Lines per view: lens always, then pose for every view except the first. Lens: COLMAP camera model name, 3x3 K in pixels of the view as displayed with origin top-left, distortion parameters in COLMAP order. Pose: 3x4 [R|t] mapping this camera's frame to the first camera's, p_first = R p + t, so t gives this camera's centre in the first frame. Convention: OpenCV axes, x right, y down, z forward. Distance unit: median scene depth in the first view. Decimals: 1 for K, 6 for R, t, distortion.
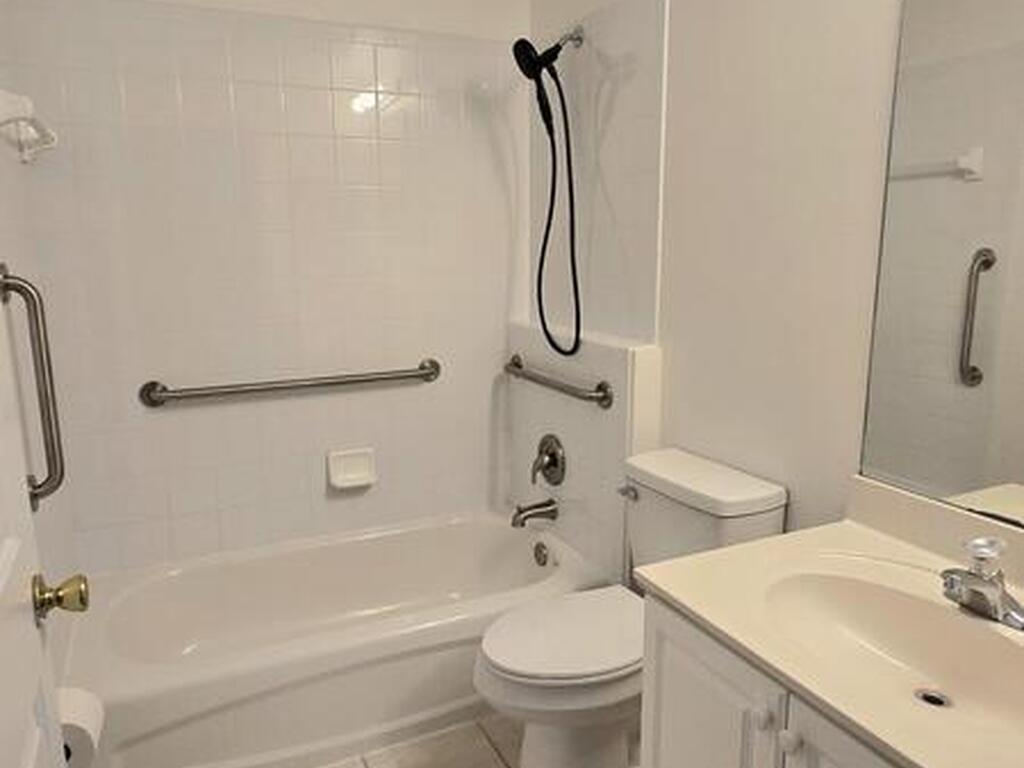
lens RADIAL K [[742.2, 0, 502.6], [0, 742.2, 395.0], [0, 0, 1]] dist [-0.008221, -0.001300]
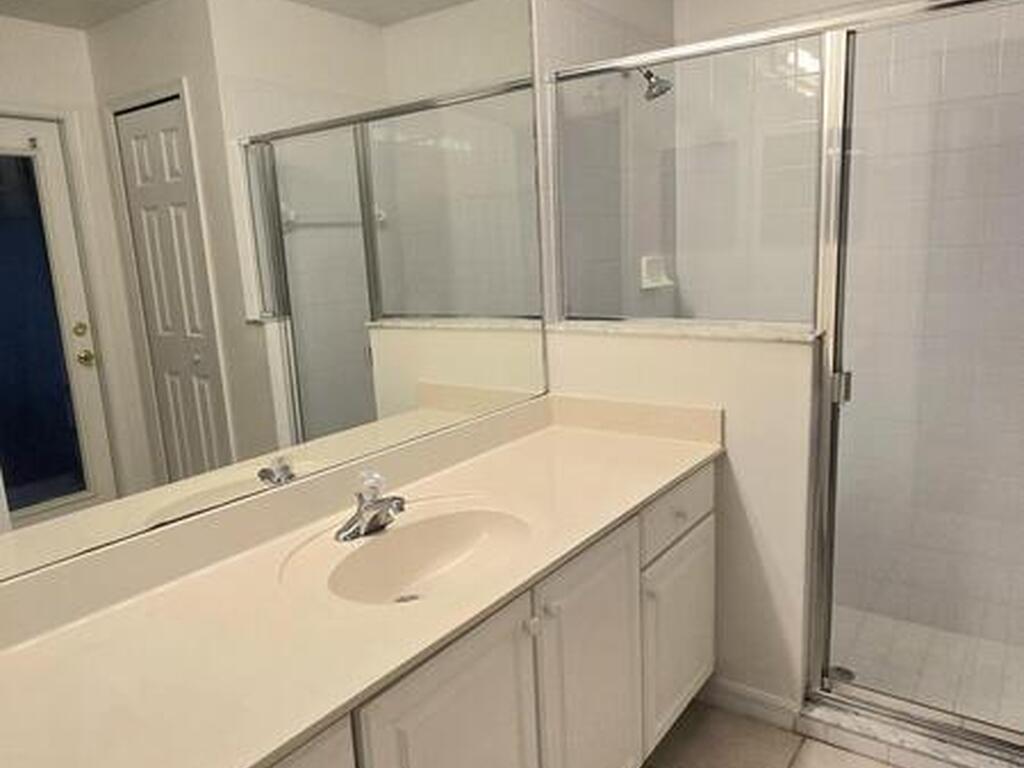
lens RADIAL K [[742.2, 0, 502.6], [0, 742.2, 395.0], [0, 0, 1]] dist [-0.008221, -0.001300]
pose [[-0.506423, -0.137362, 0.851274, -0.515548], [0.226372, 0.931424, 0.284964, -0.230357], [-0.832040, 0.337017, -0.440600, 1.251310]]
